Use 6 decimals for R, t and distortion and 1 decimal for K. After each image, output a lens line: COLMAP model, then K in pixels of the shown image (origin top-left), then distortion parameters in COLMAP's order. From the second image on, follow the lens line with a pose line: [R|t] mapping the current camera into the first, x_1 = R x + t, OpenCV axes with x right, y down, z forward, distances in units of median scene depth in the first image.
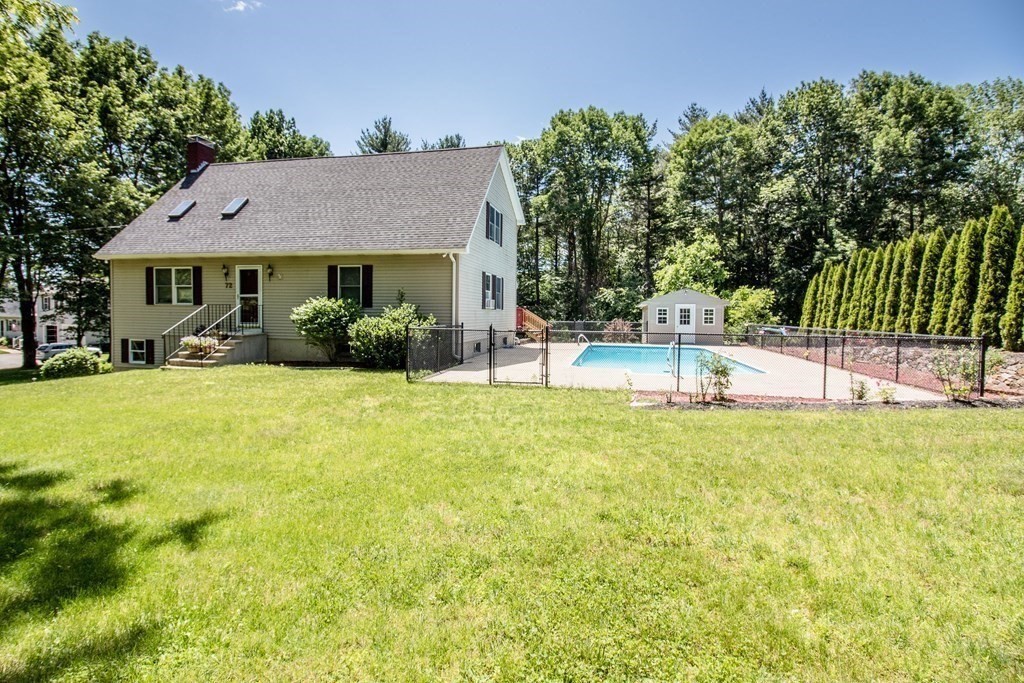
lens RADIAL K [[482.1, 0, 509.2], [0, 482.1, 334.1], [0, 0, 1]] dist [-0.003848, -0.000652]
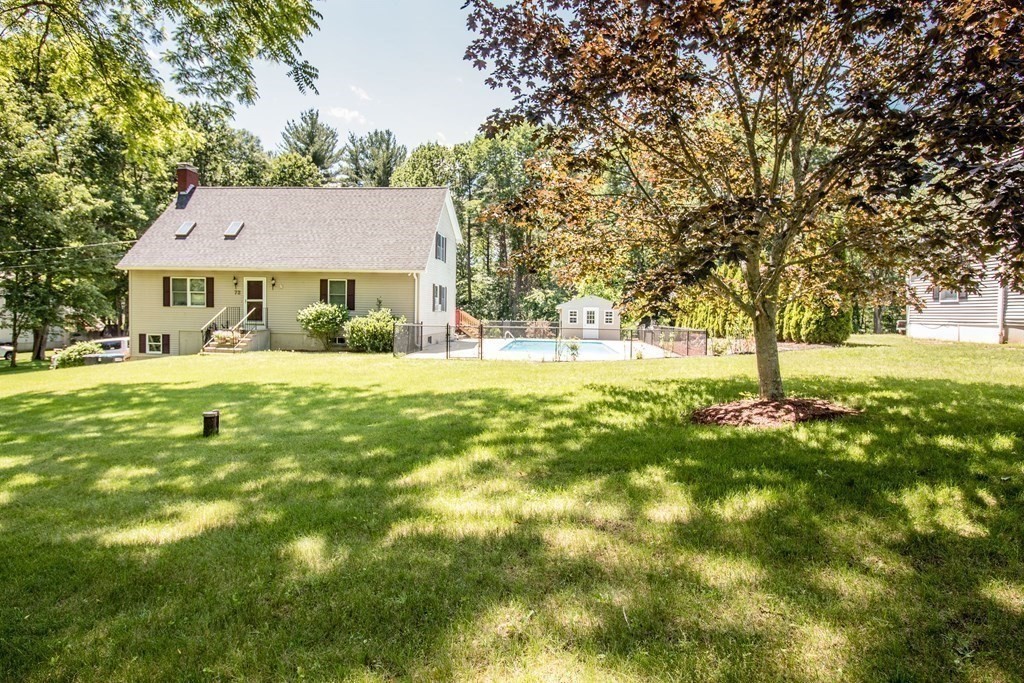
lens RADIAL K [[480.9, 0, 511.1], [0, 480.9, 329.4], [0, 0, 1]] dist [0.002598, -0.000256]
pose [[0.989480, 0.000940, 0.144664, -0.035469], [0.000199, 0.999969, -0.007855, 0.008780], [-0.144667, 0.007801, 0.989450, -0.371044]]
